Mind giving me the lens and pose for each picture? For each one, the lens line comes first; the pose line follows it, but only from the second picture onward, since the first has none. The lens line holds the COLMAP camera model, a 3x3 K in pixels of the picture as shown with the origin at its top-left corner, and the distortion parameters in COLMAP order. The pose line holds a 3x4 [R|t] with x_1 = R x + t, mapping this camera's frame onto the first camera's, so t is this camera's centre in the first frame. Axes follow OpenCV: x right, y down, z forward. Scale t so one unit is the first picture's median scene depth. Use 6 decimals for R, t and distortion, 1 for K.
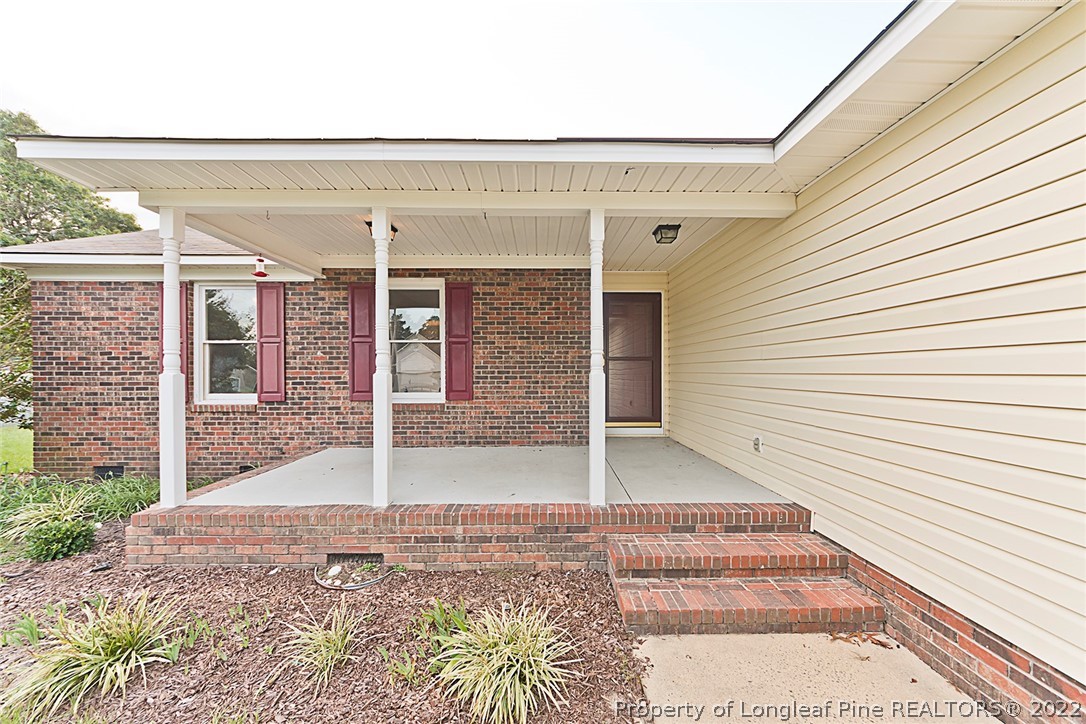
lens RADIAL K [[388.9, 0, 542.7], [0, 388.9, 373.3], [0, 0, 1]] dist [0.000430, 0.007507]
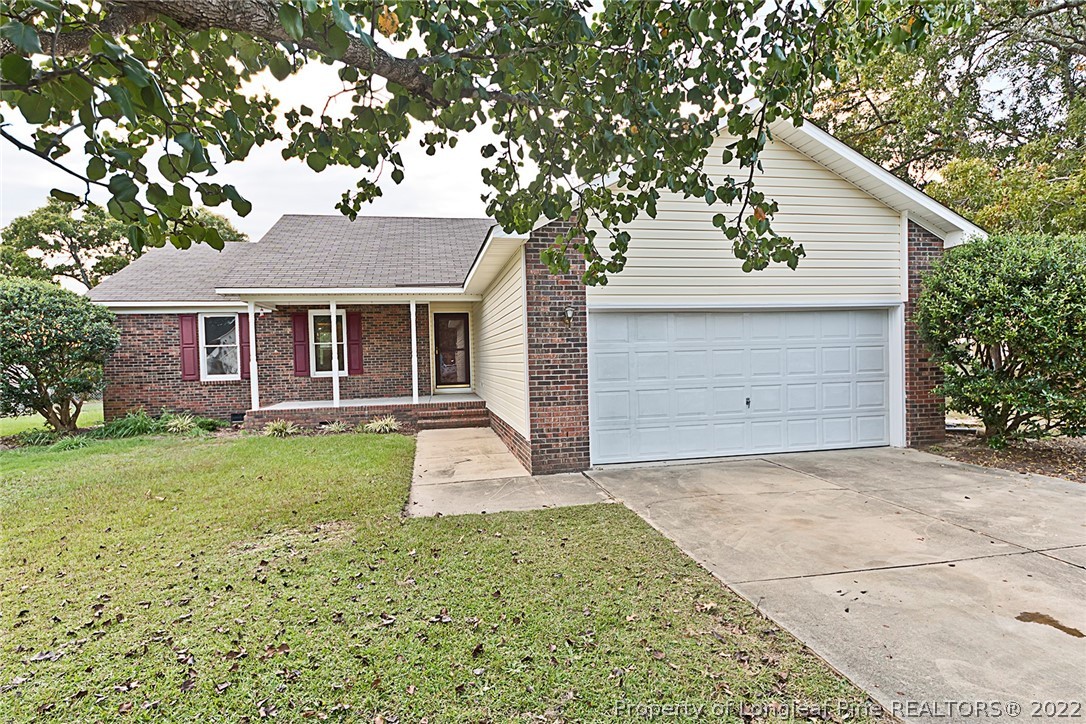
lens RADIAL K [[557.4, 0, 543.0], [0, 557.4, 362.0], [0, 0, 1]] dist [0.003819, 0.000363]
pose [[0.981151, -0.026781, 0.191379, 0.161470], [0.026217, 0.999641, 0.005481, 0.018417], [-0.191458, -0.000361, 0.981501, -1.823843]]
